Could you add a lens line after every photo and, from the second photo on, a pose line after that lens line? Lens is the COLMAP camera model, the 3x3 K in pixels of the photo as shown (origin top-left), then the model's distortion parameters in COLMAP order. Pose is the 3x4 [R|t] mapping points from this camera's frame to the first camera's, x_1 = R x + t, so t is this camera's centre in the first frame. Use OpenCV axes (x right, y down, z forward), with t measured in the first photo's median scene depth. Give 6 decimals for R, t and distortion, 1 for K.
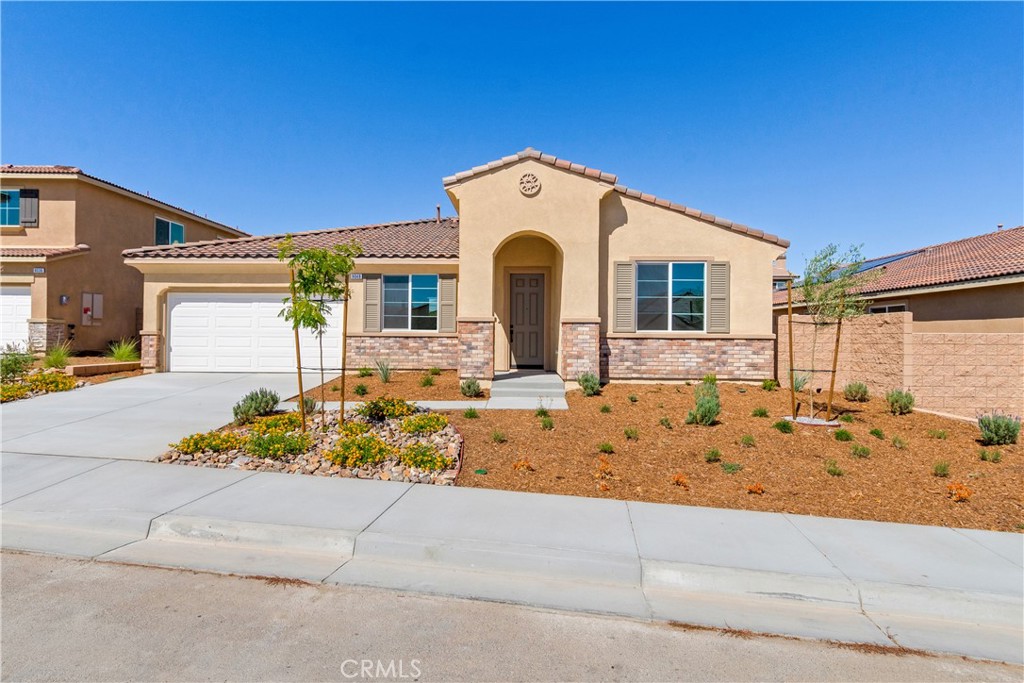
lens RADIAL K [[575.4, 0, 515.5], [0, 575.4, 339.8], [0, 0, 1]] dist [0.001811, -0.000822]
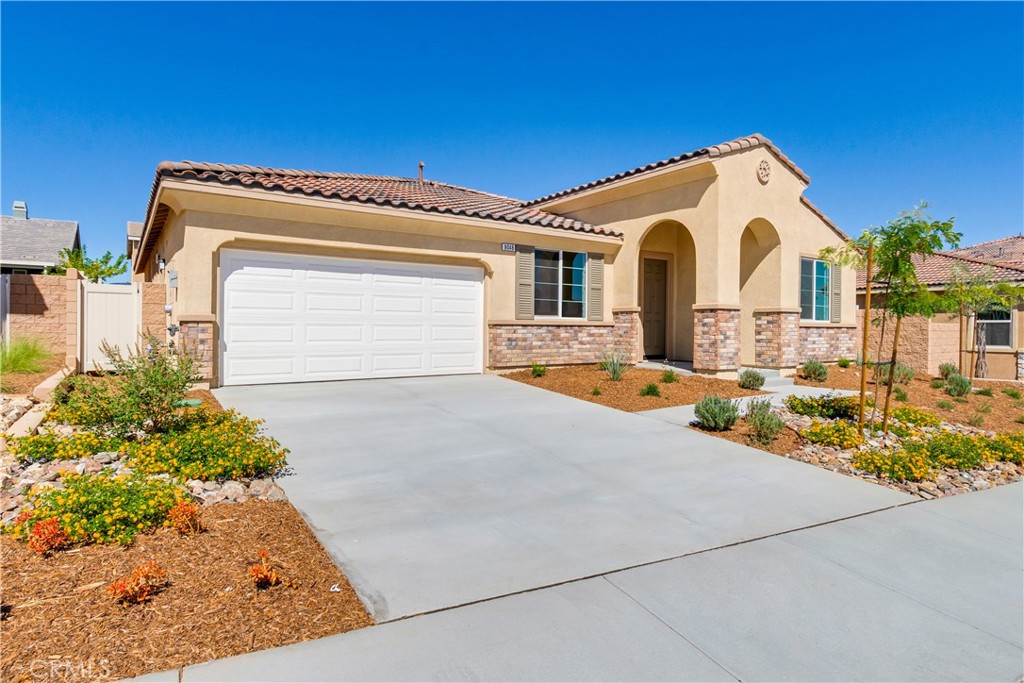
lens RADIAL K [[575.4, 0, 511.4], [0, 575.4, 337.6], [0, 0, 1]] dist [0.001811, -0.000822]
pose [[0.792855, -0.013257, 0.609266, -0.747074], [0.001855, 0.999811, 0.019341, -0.003890], [-0.609407, -0.014205, 0.792730, 0.385061]]
